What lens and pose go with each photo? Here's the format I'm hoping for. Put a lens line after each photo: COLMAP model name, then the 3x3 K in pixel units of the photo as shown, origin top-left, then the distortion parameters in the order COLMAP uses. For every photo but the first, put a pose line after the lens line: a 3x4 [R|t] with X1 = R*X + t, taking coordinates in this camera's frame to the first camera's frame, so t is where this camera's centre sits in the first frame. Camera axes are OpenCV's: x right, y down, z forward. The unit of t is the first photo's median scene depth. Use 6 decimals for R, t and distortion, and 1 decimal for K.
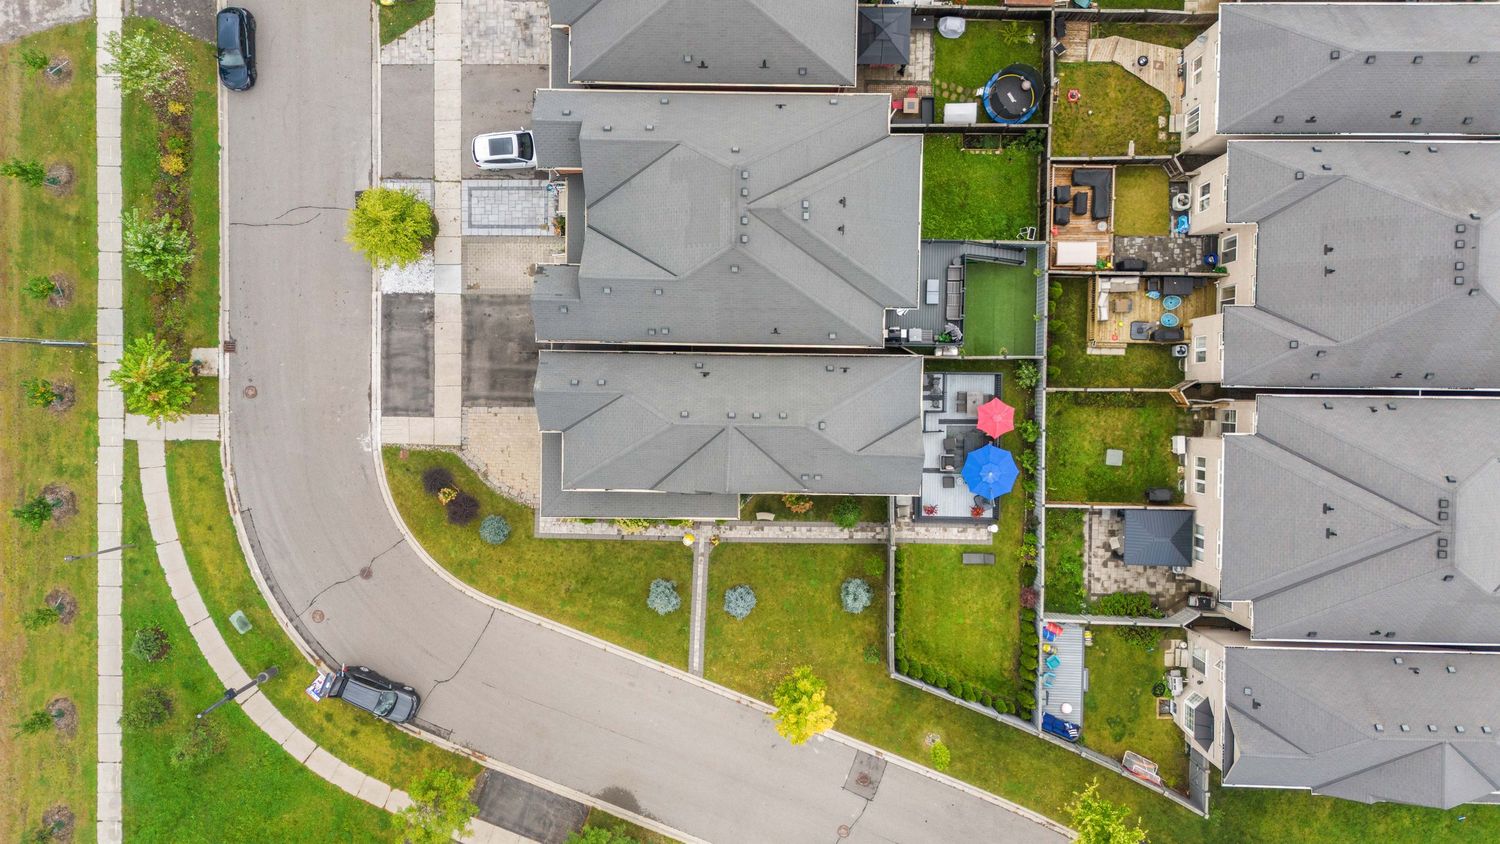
lens RADIAL K [[1099.3, 0, 755.8], [0, 1099.3, 419.6], [0, 0, 1]] dist [0.058717, -0.051930]
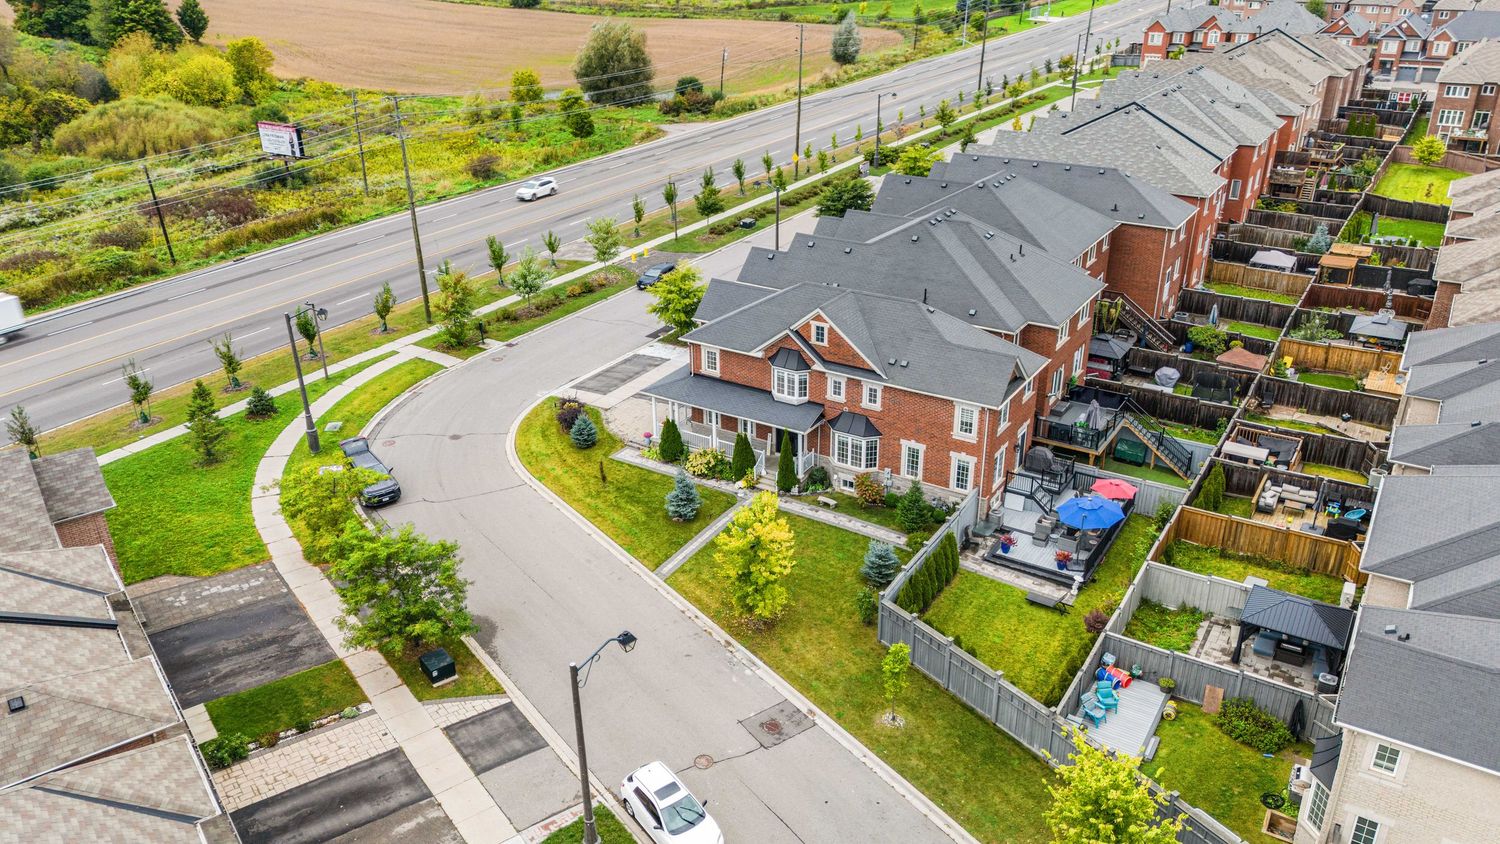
lens RADIAL K [[1099.3, 0, 746.7], [0, 1099.3, 432.6], [0, 0, 1]] dist [0.058717, -0.051930]
pose [[0.851082, 0.231876, -0.471054, 0.360131], [-0.524780, 0.347920, -0.776890, 0.796625], [-0.016253, 0.908397, 0.417792, 0.571681]]
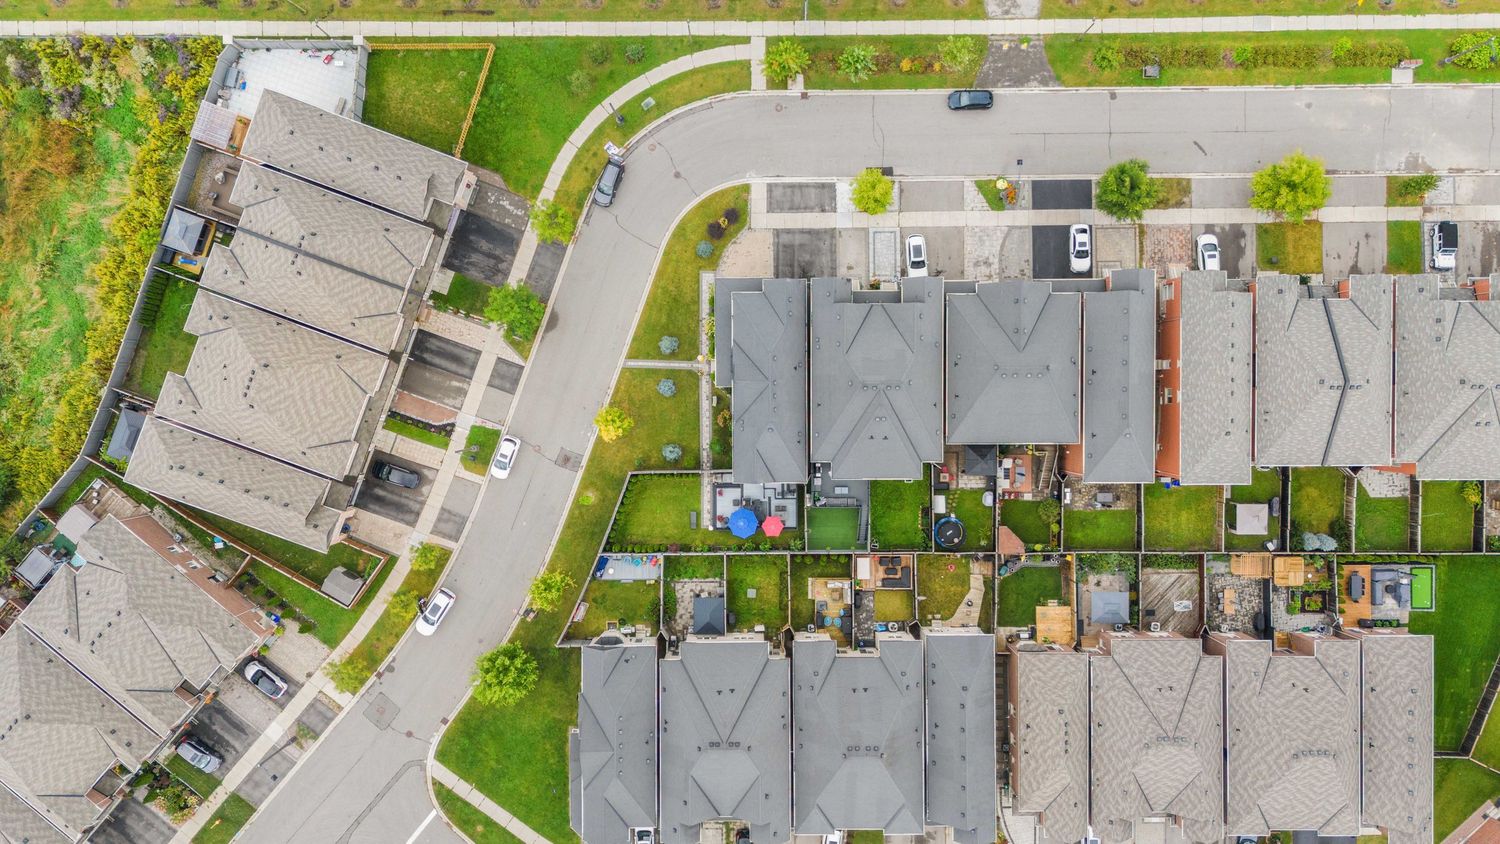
lens RADIAL K [[1099.3, 0, 750.9], [0, 1099.3, 425.7], [0, 0, 1]] dist [0.058717, -0.051930]
pose [[0.018865, 0.999116, 0.037561, -0.016956], [-0.999431, 0.019895, -0.027237, 0.078476], [-0.027960, -0.037026, 0.998923, -0.779483]]
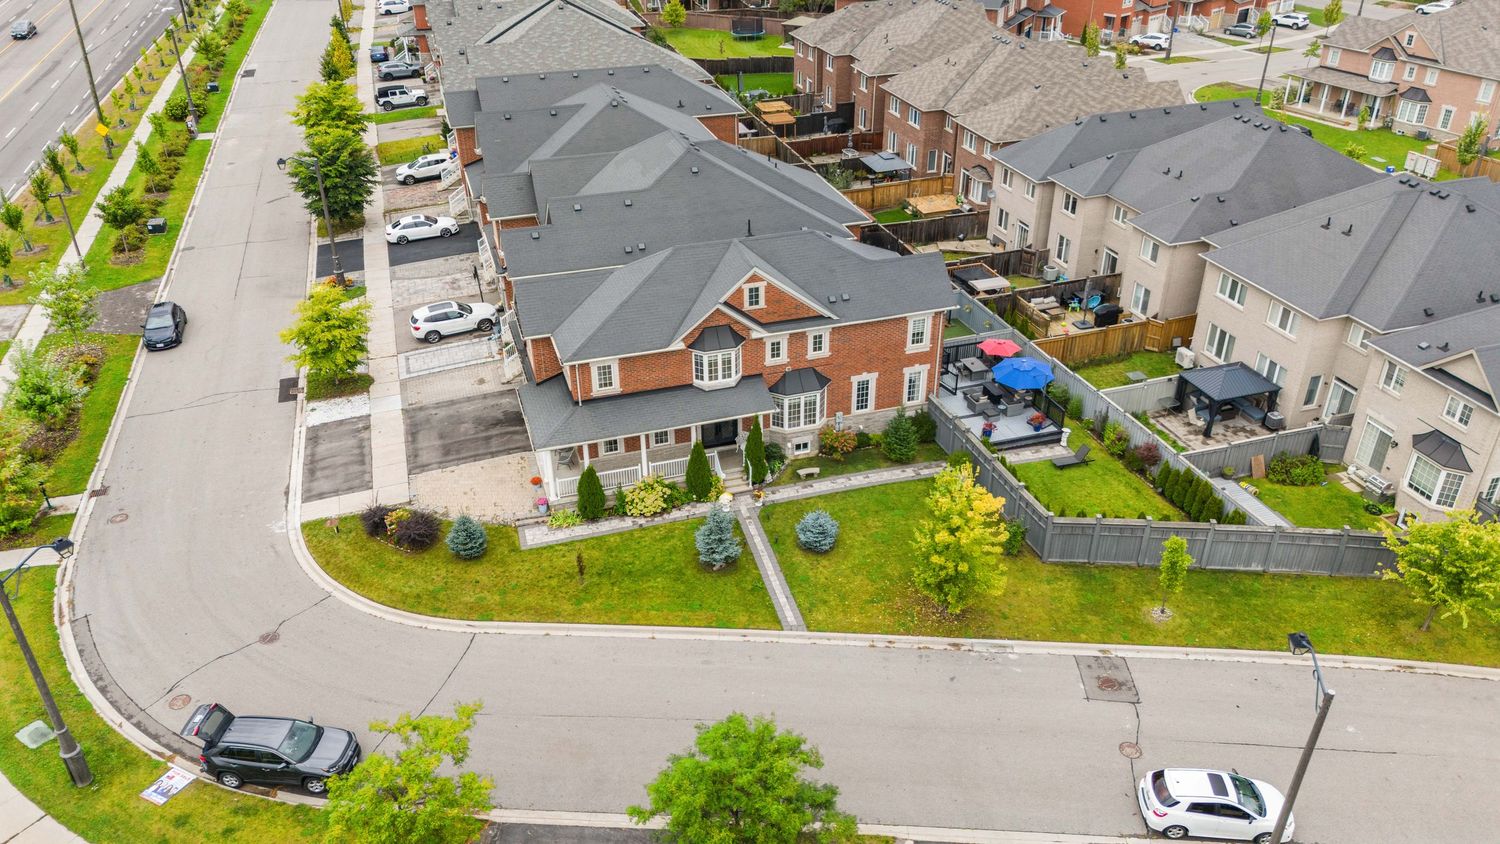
lens RADIAL K [[1099.3, 0, 752.9], [0, 1099.3, 430.4], [0, 0, 1]] dist [0.058717, -0.051930]
pose [[0.949866, -0.152704, 0.272829, -0.243119], [0.312655, 0.460420, -0.830819, 0.723824], [0.001254, 0.874468, 0.485081, 0.581033]]
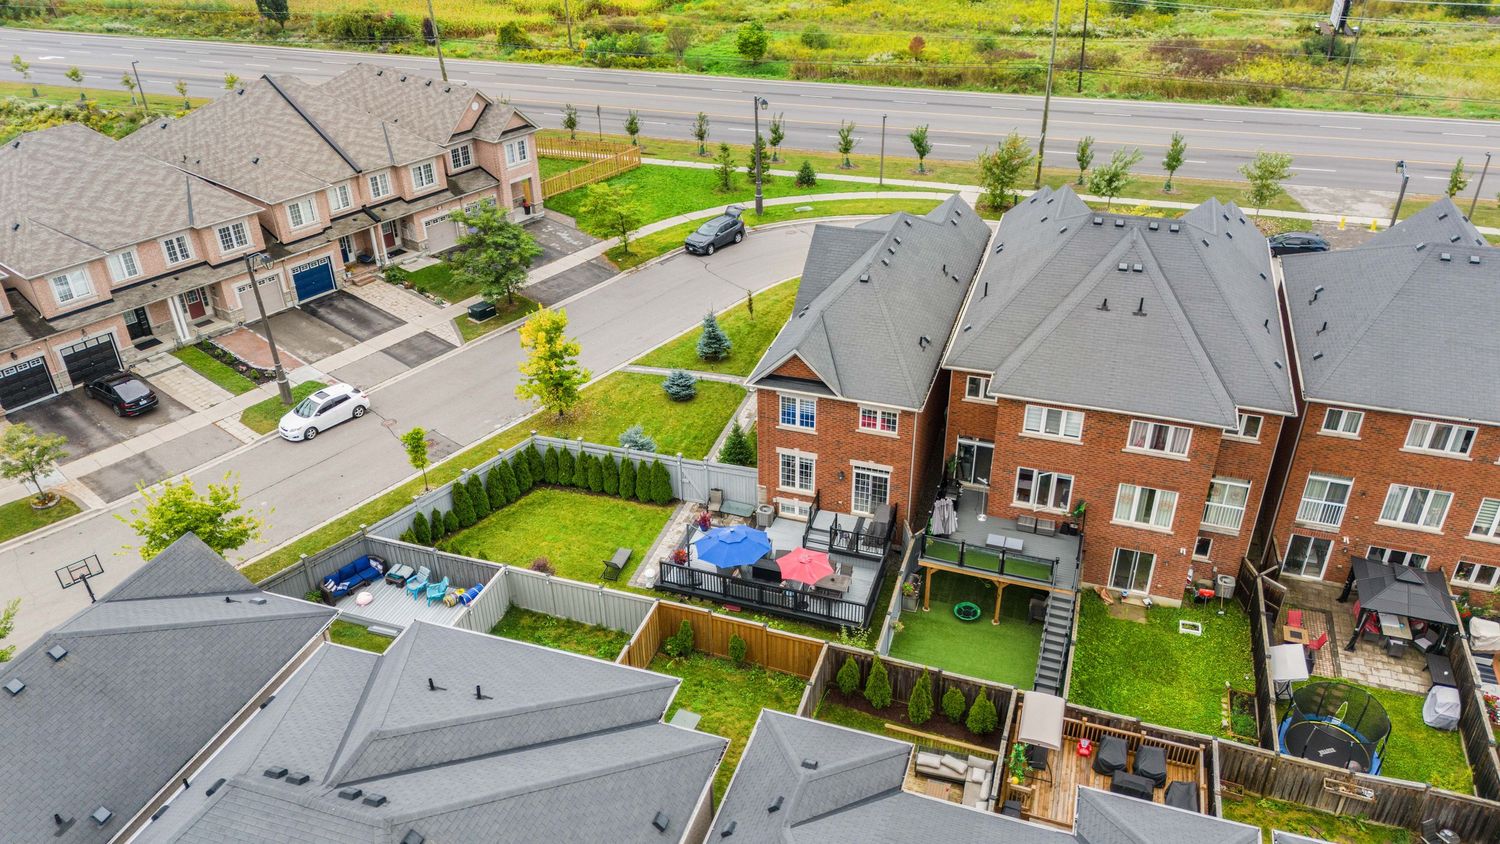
lens RADIAL K [[1099.3, 0, 747.8], [0, 1099.3, 413.8], [0, 0, 1]] dist [0.058717, -0.051930]
pose [[-0.305441, 0.499559, -0.810646, 0.706668], [-0.952193, -0.165519, 0.256773, -0.121862], [-0.005904, 0.850320, 0.526233, 0.541104]]
